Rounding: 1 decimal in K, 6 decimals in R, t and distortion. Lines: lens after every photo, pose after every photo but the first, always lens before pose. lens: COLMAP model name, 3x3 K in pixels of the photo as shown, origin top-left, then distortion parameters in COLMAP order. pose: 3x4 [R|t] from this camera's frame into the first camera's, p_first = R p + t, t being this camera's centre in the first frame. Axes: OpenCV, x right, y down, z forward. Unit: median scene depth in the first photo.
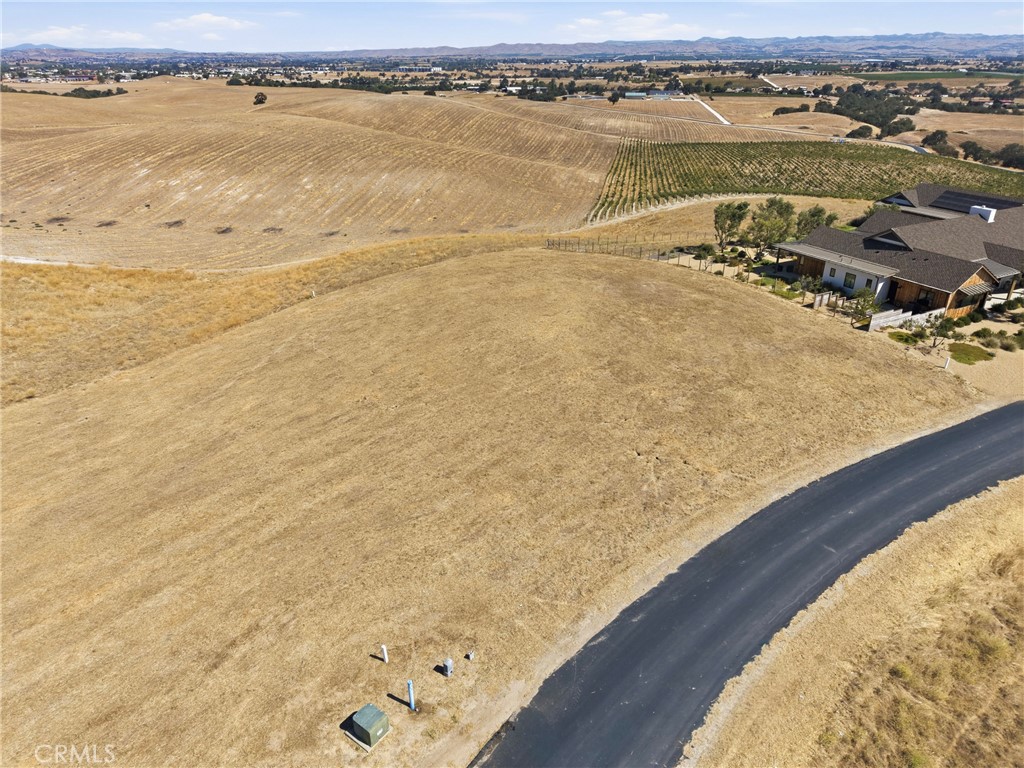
lens RADIAL K [[686.0, 0, 510.8], [0, 686.0, 383.1], [0, 0, 1]] dist [0.024303, -0.022595]
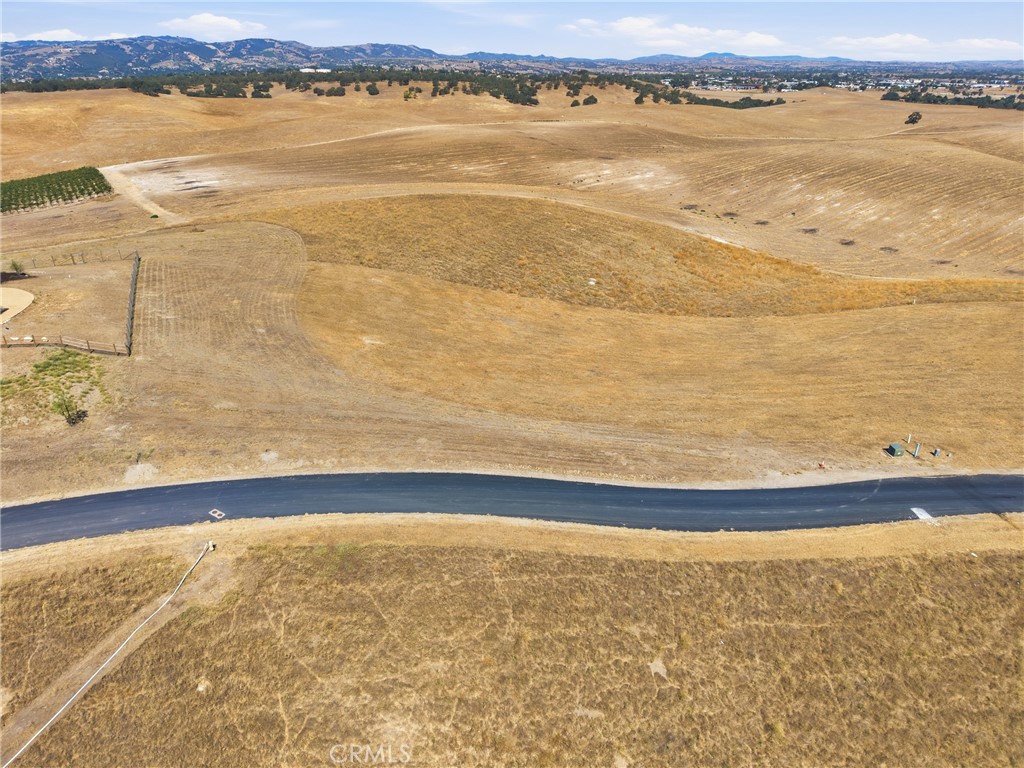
lens RADIAL K [[686.0, 0, 510.8], [0, 686.0, 383.1], [0, 0, 1]] dist [0.024303, -0.022595]
pose [[0.682416, 0.312993, -0.660563, 0.029140], [-0.319100, 0.940592, 0.116021, 0.028838], [0.657635, 0.131611, 0.741751, -0.125414]]
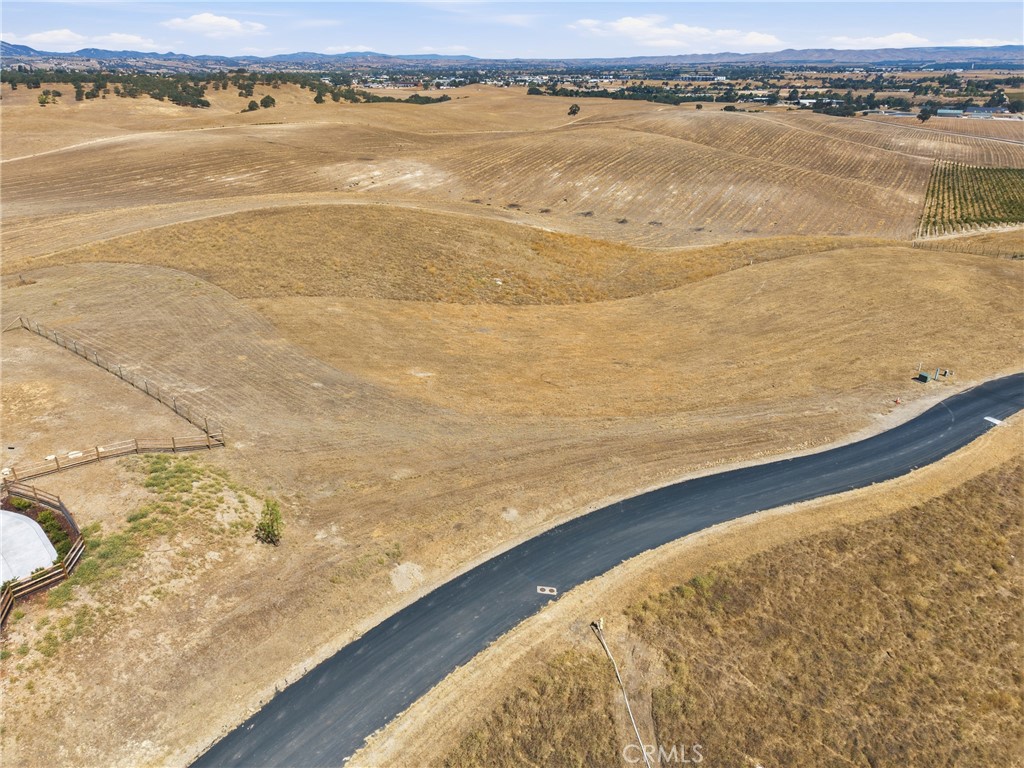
lens RADIAL K [[686.0, 0, 510.8], [0, 686.0, 383.1], [0, 0, 1]] dist [0.024303, -0.022595]
pose [[0.936122, 0.151491, -0.317374, -0.065304], [-0.153875, 0.987932, 0.017699, 0.051396], [0.316225, 0.032268, 0.948135, -0.172050]]
